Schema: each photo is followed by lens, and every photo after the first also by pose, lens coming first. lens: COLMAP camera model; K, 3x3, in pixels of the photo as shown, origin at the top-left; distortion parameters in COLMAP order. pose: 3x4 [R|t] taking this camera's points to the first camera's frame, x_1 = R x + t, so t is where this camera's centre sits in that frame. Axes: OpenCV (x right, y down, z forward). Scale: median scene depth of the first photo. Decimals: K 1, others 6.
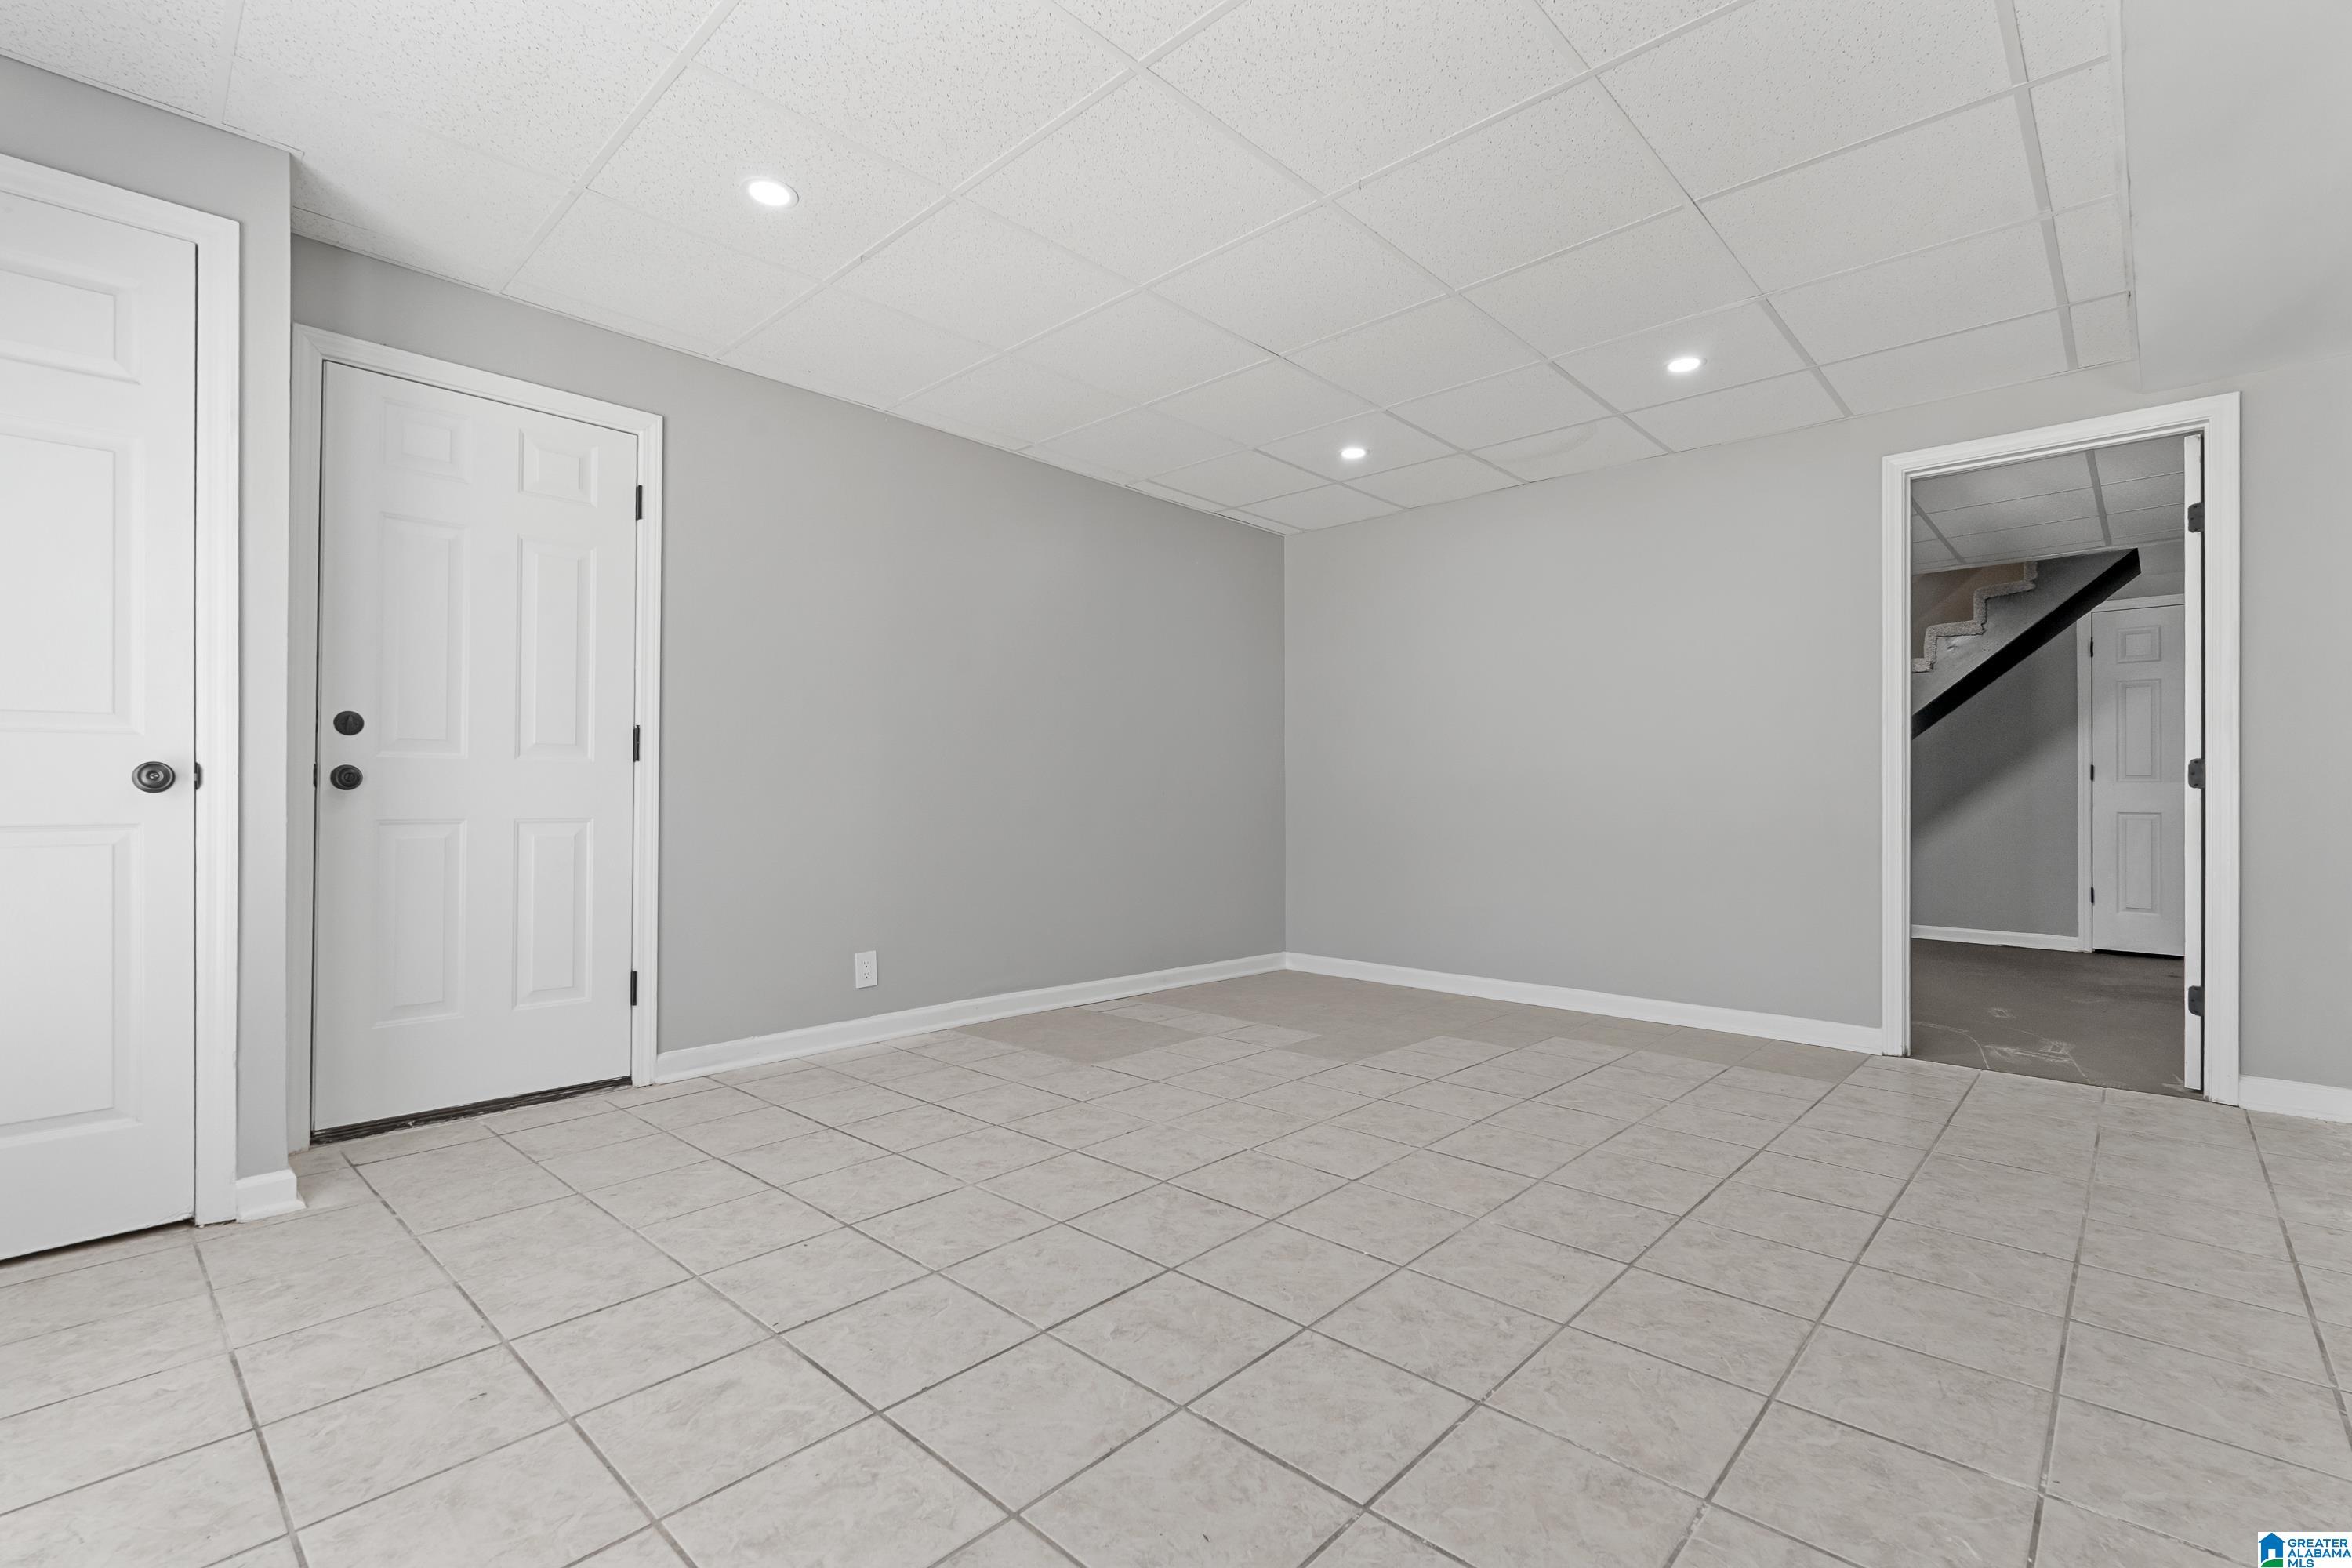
lens RADIAL K [[1048.7, 0, 1176.0], [0, 1048.7, 784.0], [0, 0, 1]] dist [-0.000264, 0.000043]
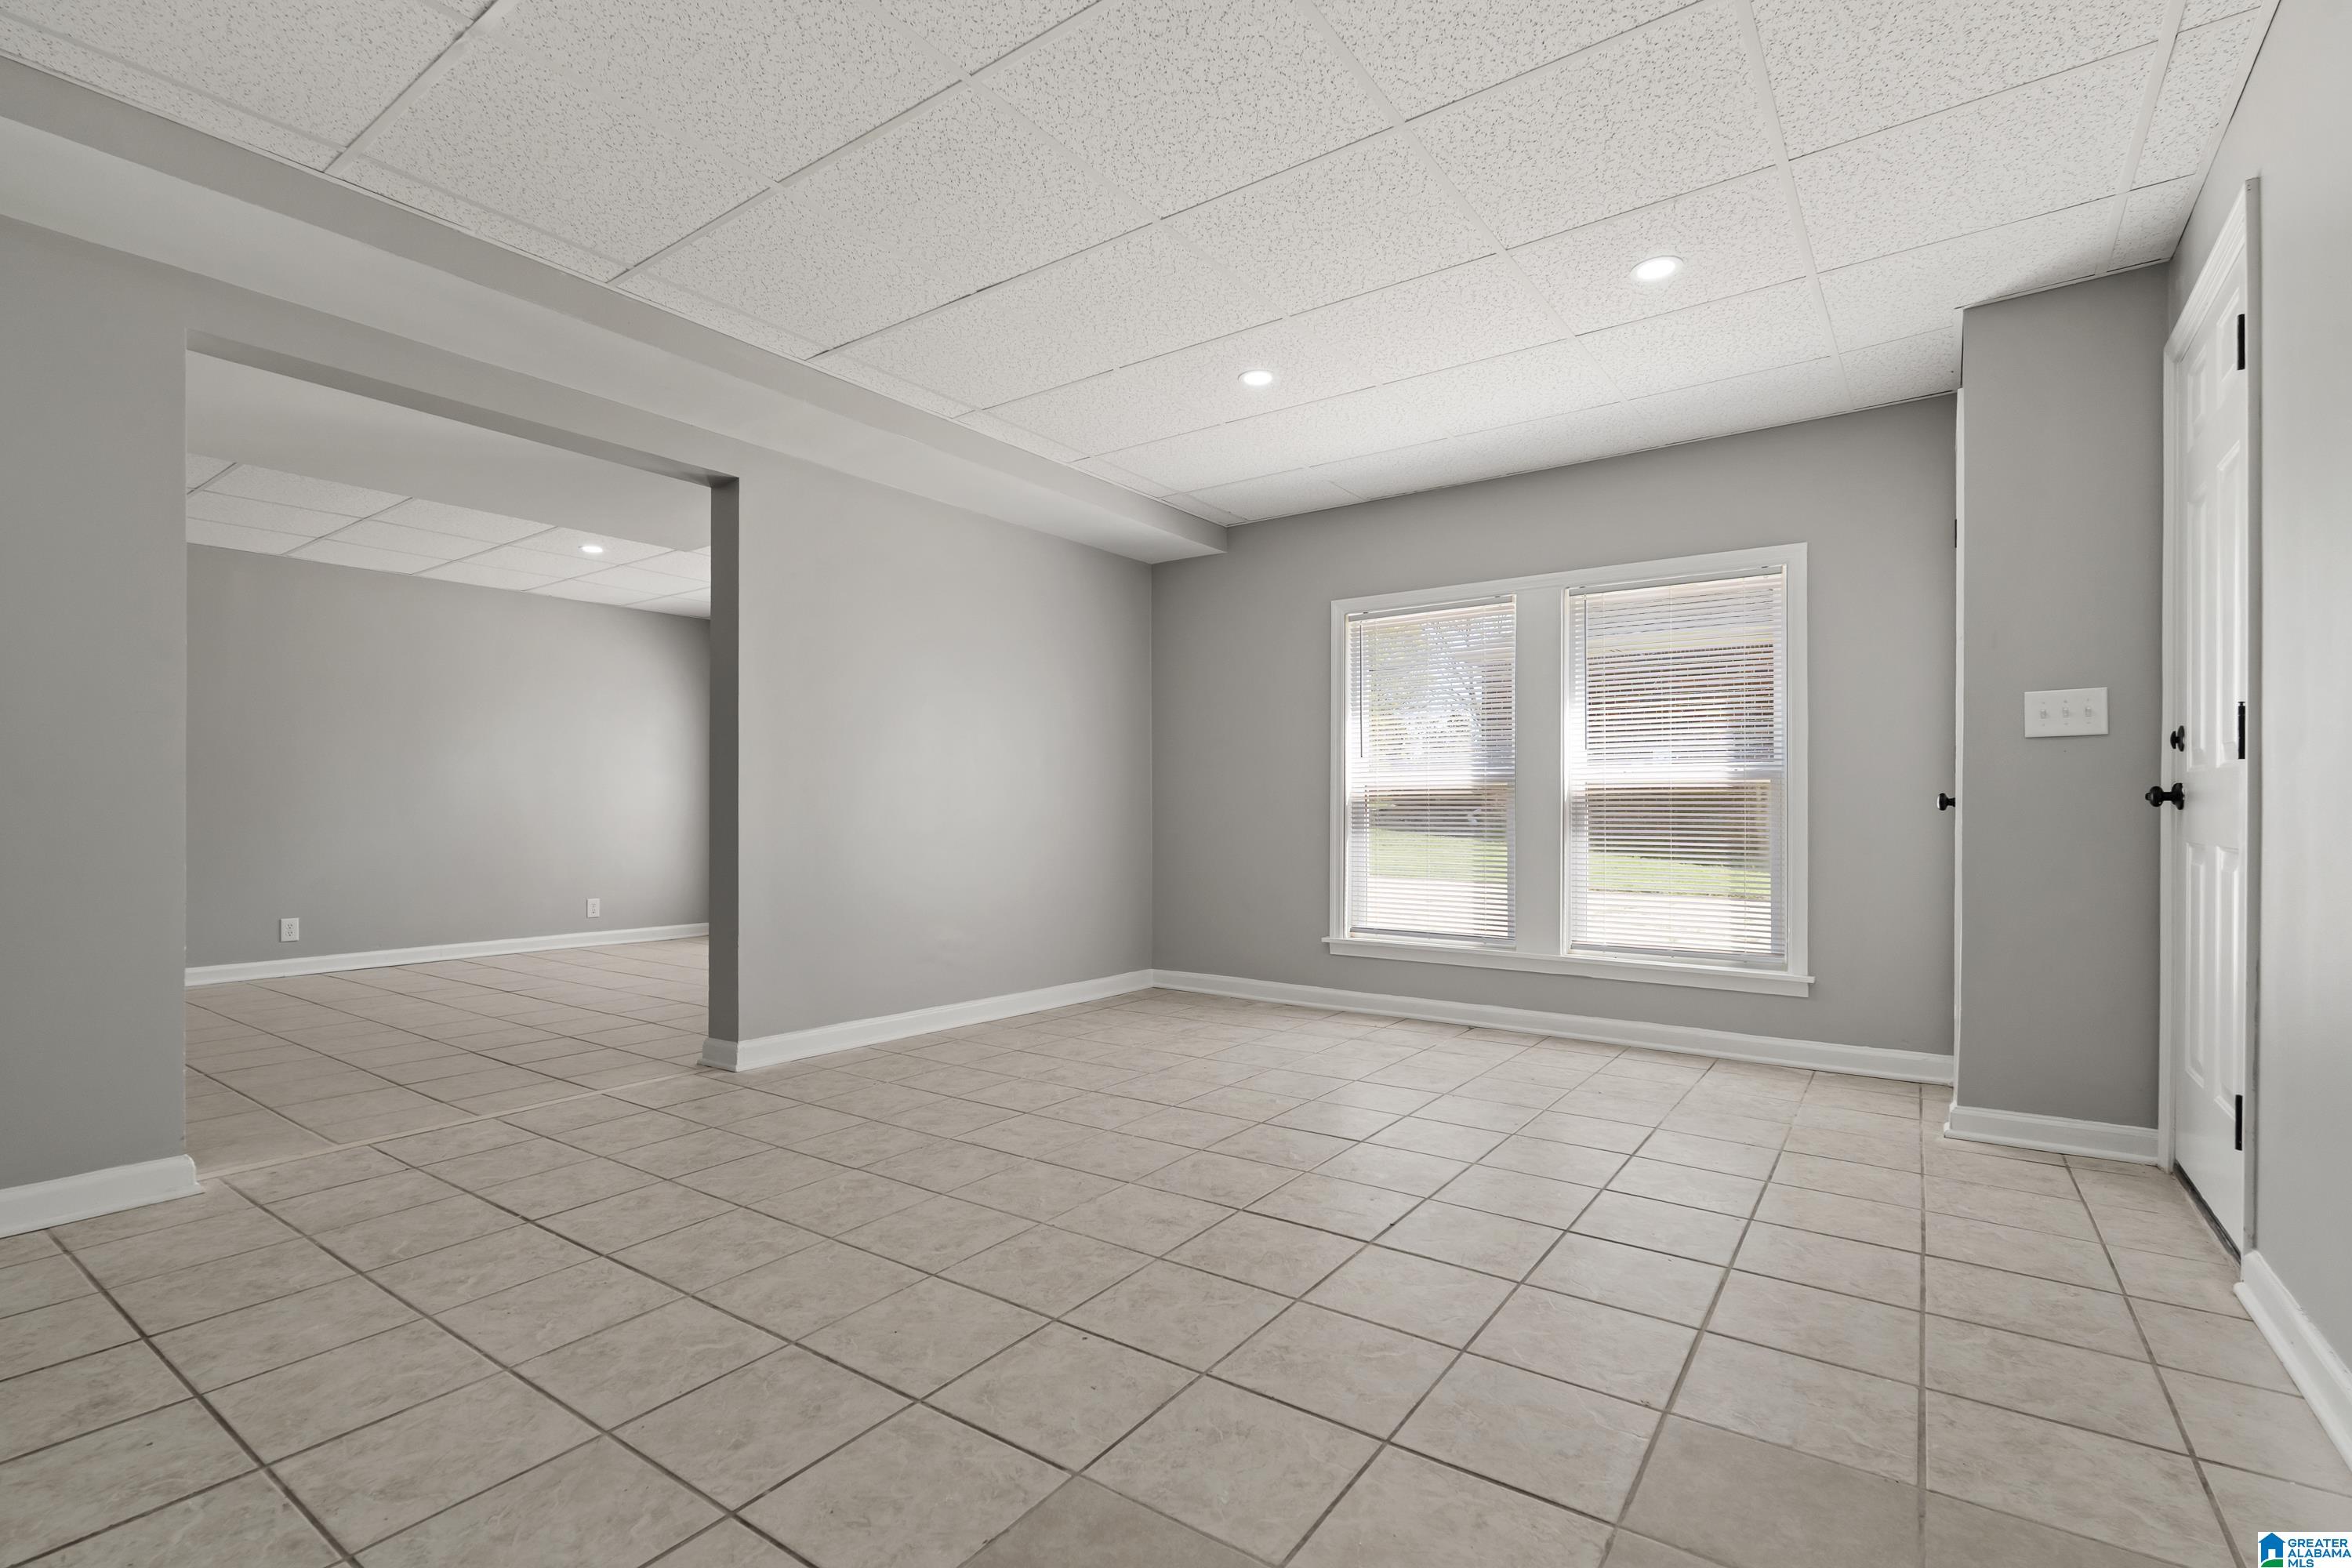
lens RADIAL K [[1075.2, 0, 1166.3], [0, 1075.2, 801.7], [0, 0, 1]] dist [0.000460, 0.000225]
pose [[-0.991850, -0.007965, -0.127160, 0.255760], [-0.005076, 0.999722, -0.023023, 0.024966], [0.127308, -0.022190, -0.991615, 1.945577]]
